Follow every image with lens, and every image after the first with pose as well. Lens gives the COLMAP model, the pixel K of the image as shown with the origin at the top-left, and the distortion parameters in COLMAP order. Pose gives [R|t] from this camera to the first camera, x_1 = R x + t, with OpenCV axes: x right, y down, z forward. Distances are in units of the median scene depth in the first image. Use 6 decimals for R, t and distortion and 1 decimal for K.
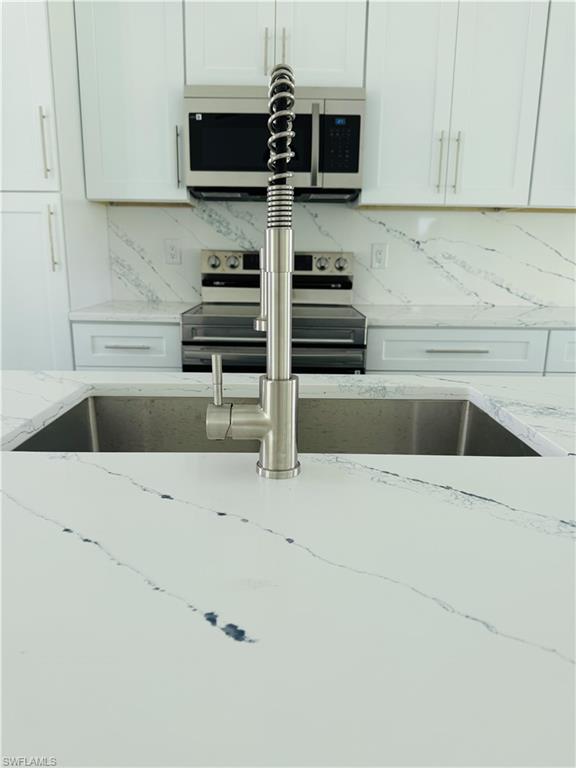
lens RADIAL K [[539.5, 0, 288.3], [0, 539.5, 382.3], [0, 0, 1]] dist [0.034466, -0.008353]
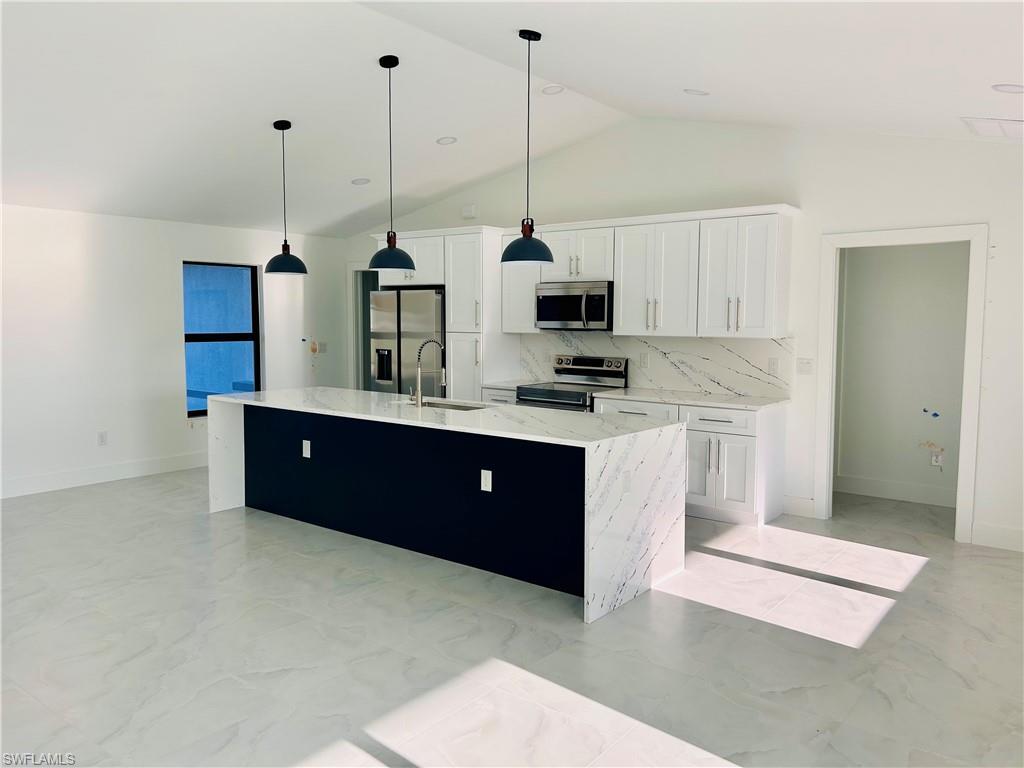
lens RADIAL K [[766.8, 0, 514.6], [0, 766.8, 389.0], [0, 0, 1]] dist [0.074831, -0.006107]
pose [[0.779350, 0.050848, -0.624523, 1.401901], [-0.139664, 0.985724, -0.094031, 0.144664], [0.610826, 0.160506, 0.775326, -1.146133]]
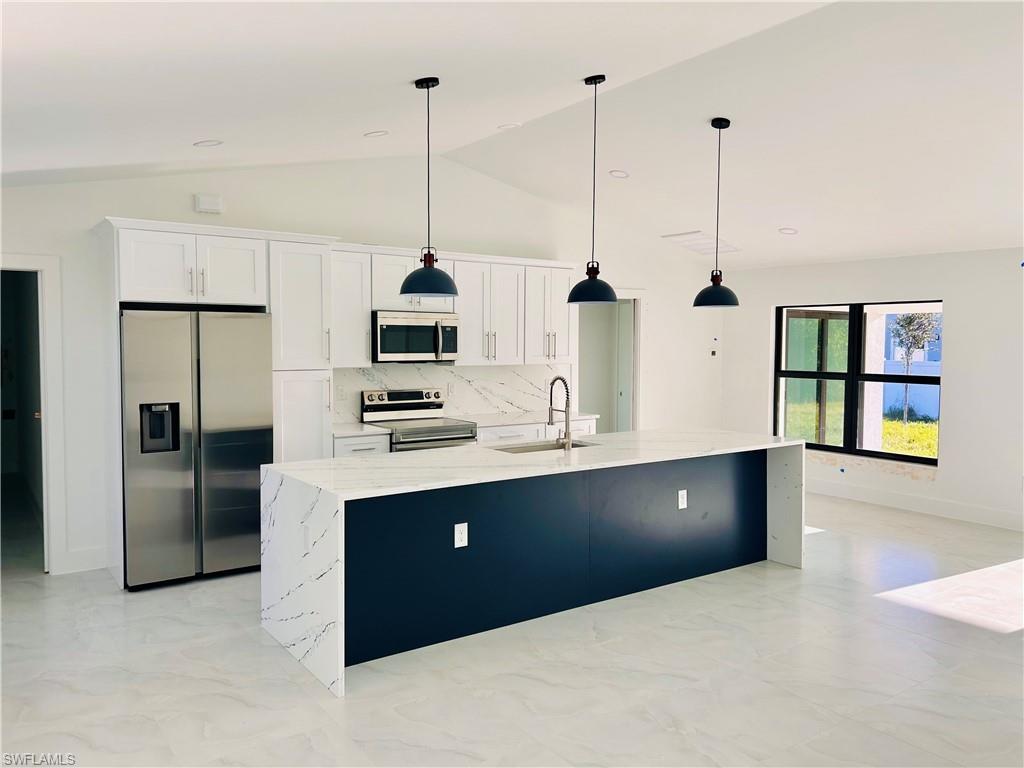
lens RADIAL K [[766.8, 0, 517.1], [0, 766.8, 375.2], [0, 0, 1]] dist [0.074831, -0.006107]
pose [[0.817836, -0.033805, 0.574458, -1.135386], [0.135481, 0.981523, -0.135120, 0.094938], [-0.559276, 0.188333, 0.807304, -1.204585]]
